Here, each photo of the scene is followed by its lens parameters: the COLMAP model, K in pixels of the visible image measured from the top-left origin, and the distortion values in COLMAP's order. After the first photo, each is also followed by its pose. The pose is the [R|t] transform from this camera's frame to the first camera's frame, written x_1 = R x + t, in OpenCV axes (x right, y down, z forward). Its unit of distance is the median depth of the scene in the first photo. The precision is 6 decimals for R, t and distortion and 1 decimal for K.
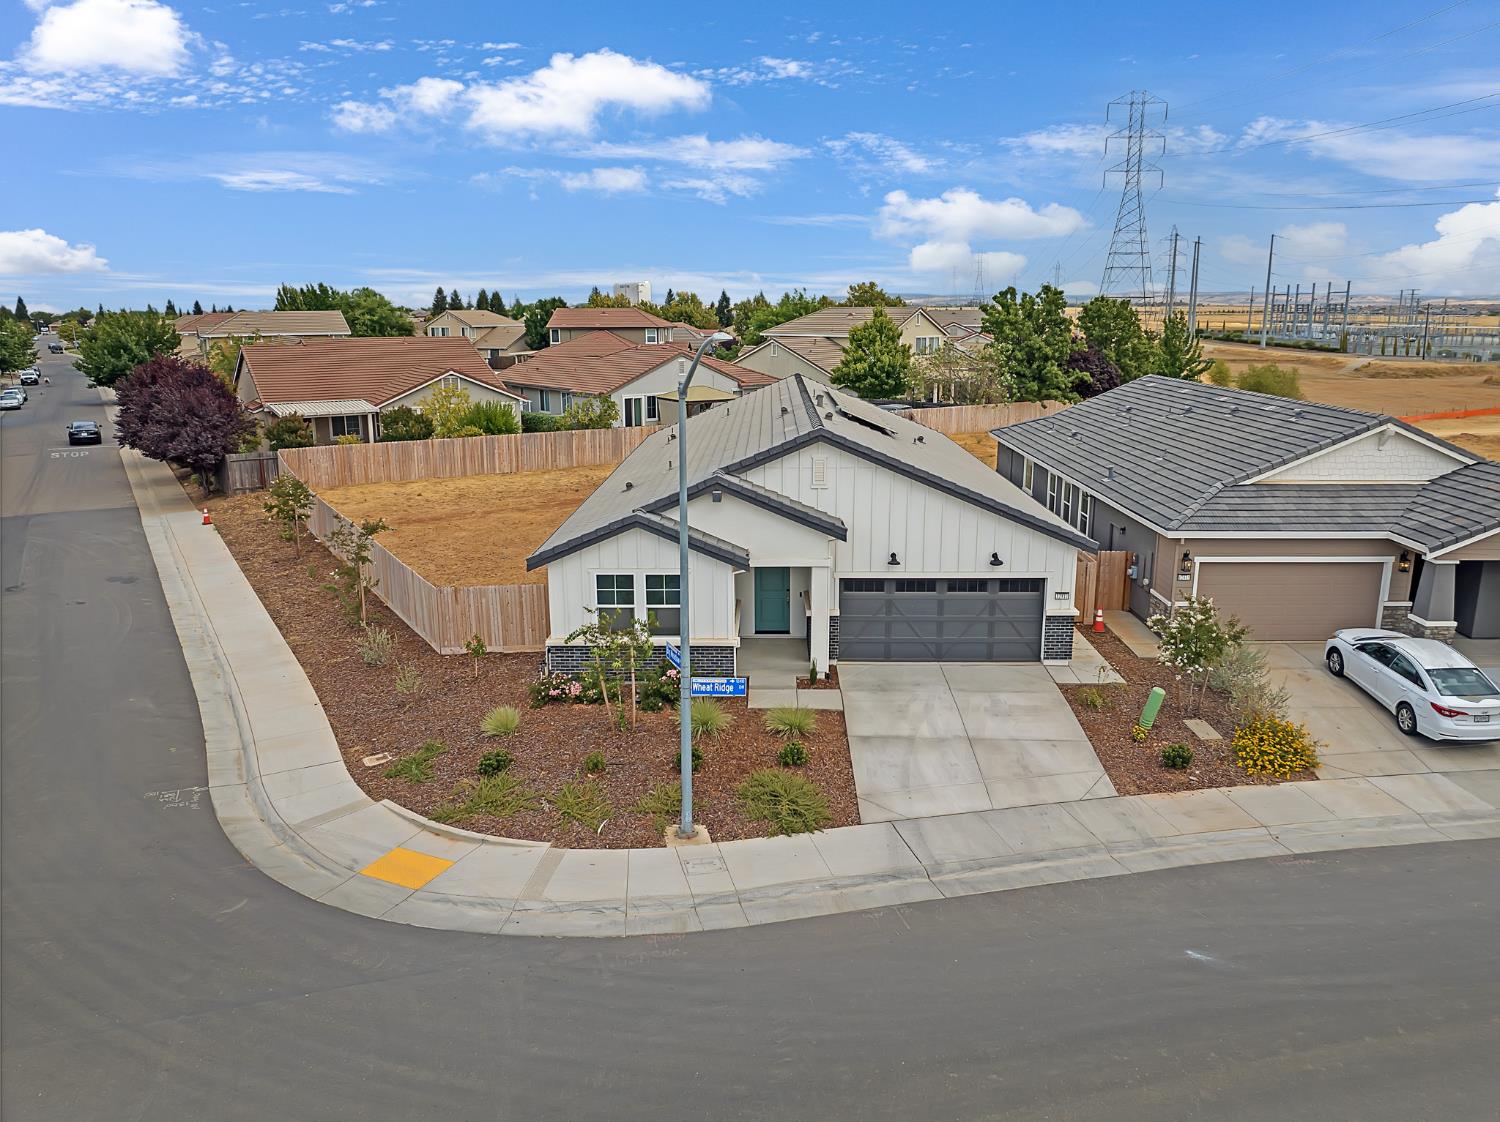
lens RADIAL K [[1058.3, 0, 756.3], [0, 1058.3, 554.4], [0, 0, 1]] dist [-0.037933, -0.007568]
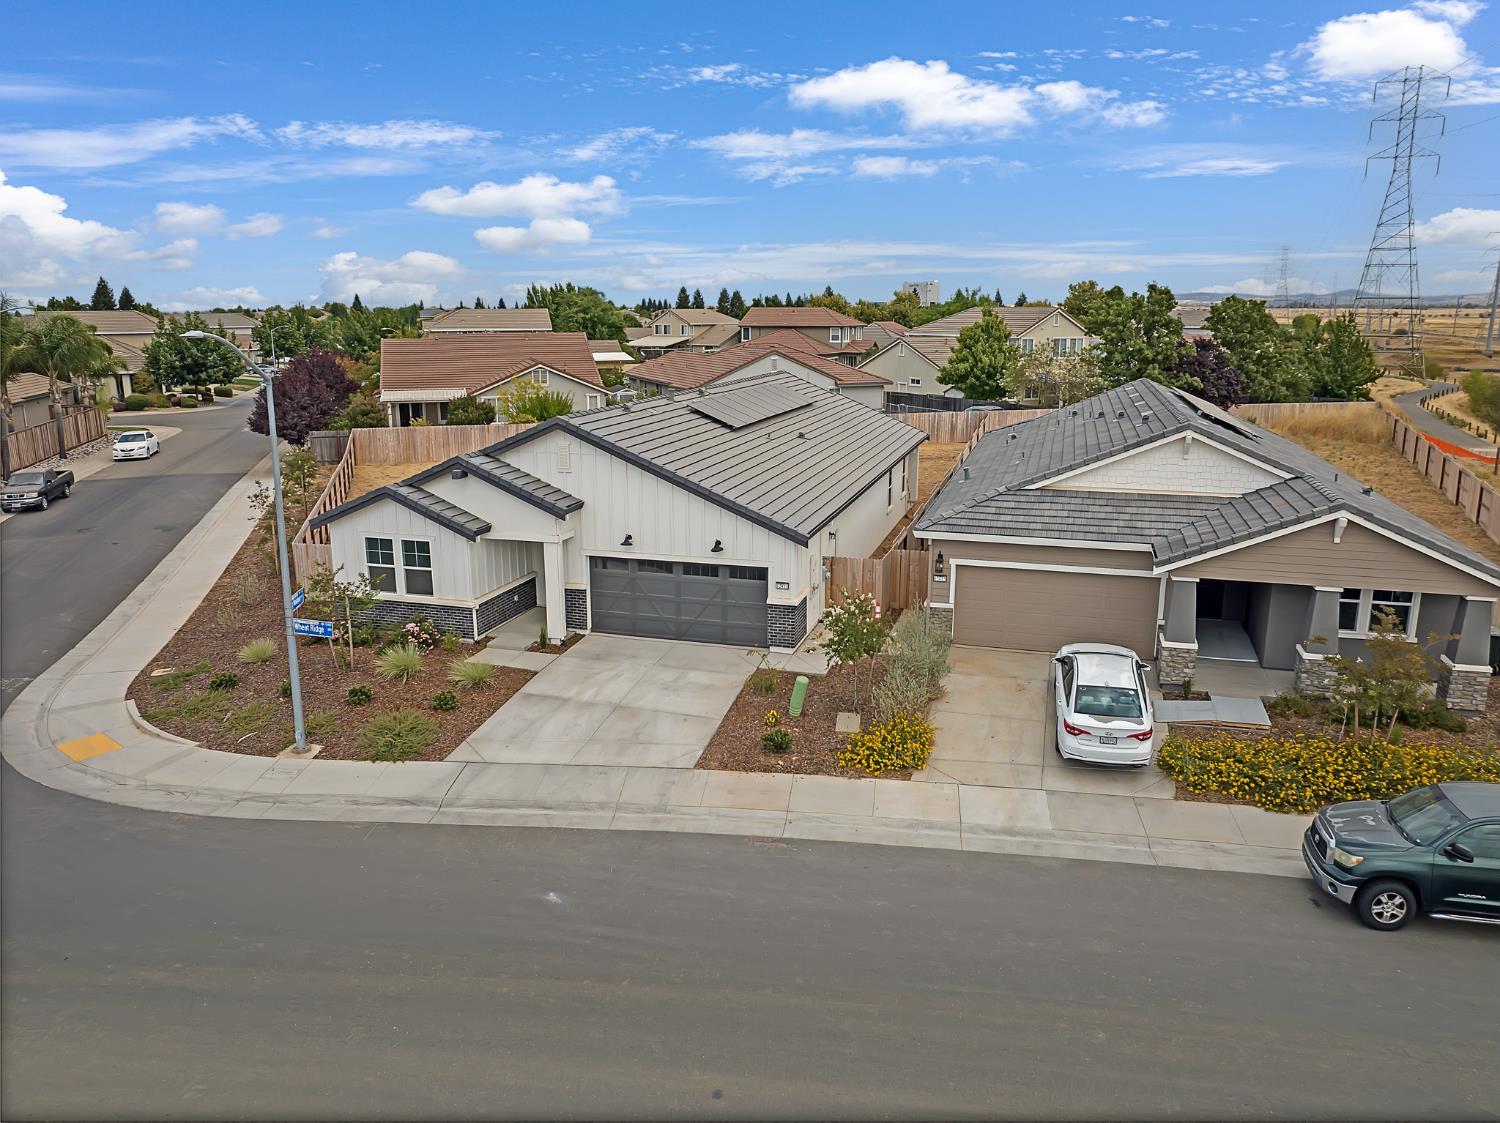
lens RADIAL K [[1055.1, 0, 753.6], [0, 1055.1, 563.0], [0, 0, 1]] dist [-0.034931, -0.005425]
pose [[0.962478, 0.064467, -0.263592, 0.569627], [-0.062007, 0.997920, 0.017653, 0.000462], [0.264181, -0.000646, 0.964473, -0.006817]]
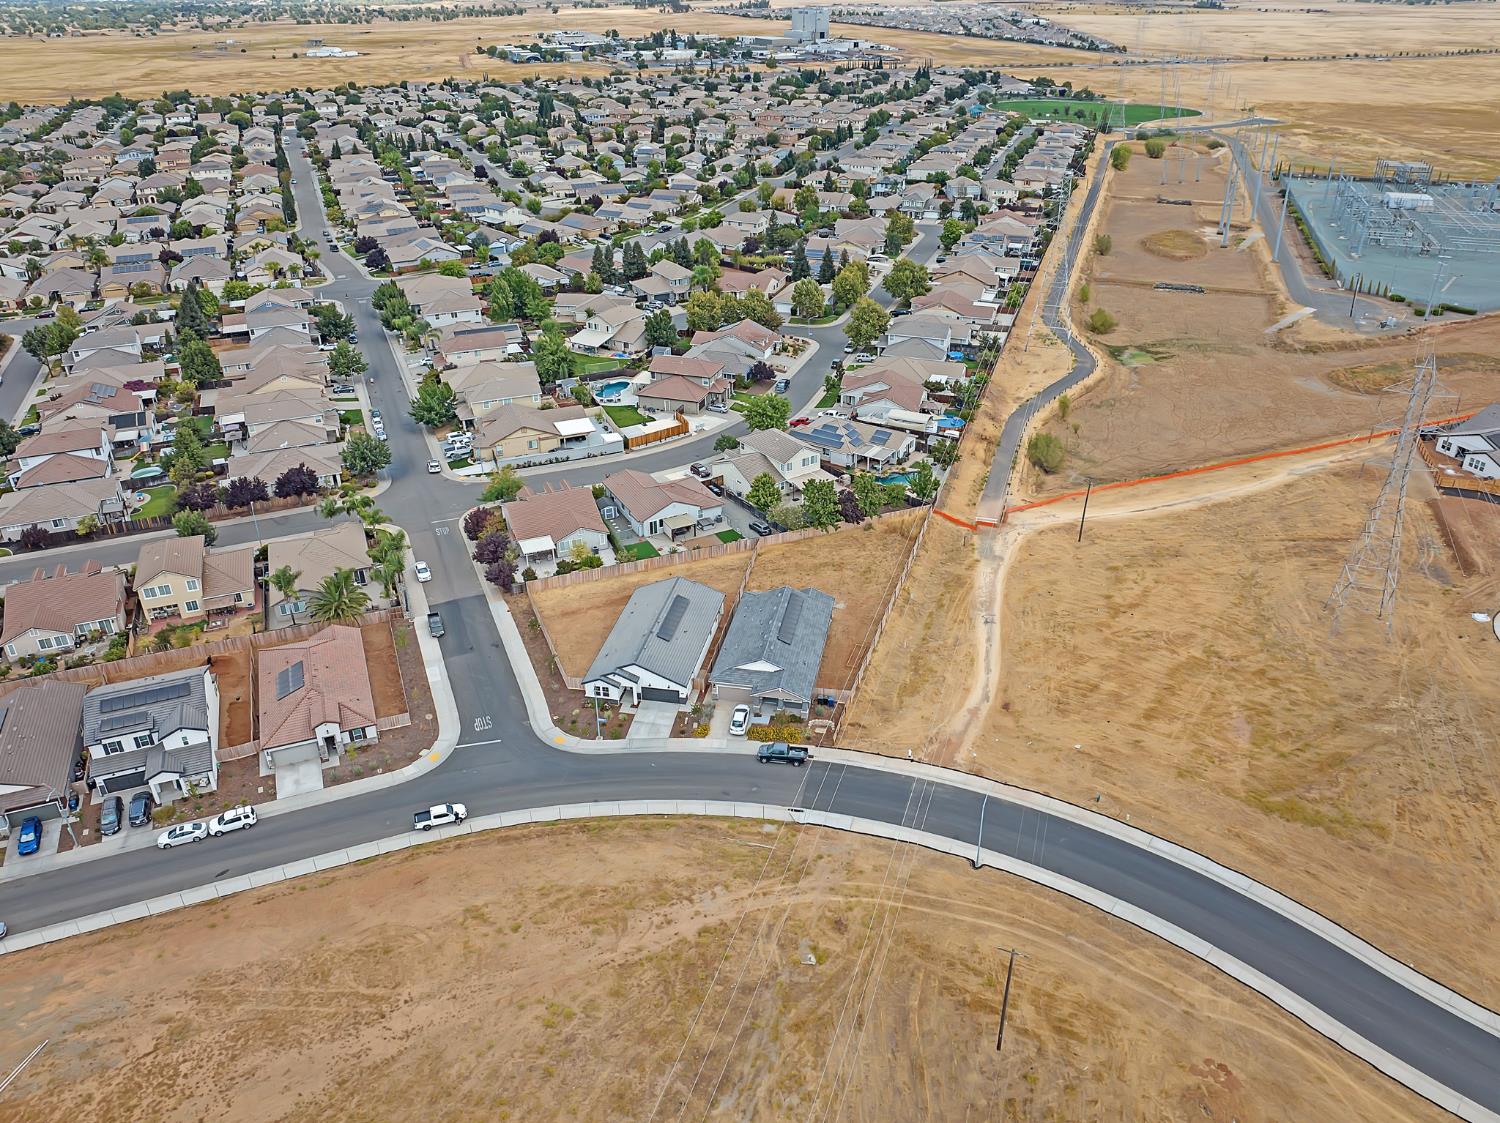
lens RADIAL K [[1068.9, 0, 754.3], [0, 1068.9, 563.2], [0, 0, 1]] dist [-0.010878, -0.006973]
pose [[0.984592, 0.081743, -0.154583, 1.485896], [-0.036917, 0.961256, 0.273174, -2.152664], [0.170924, -0.263258, 0.949463, -3.987659]]
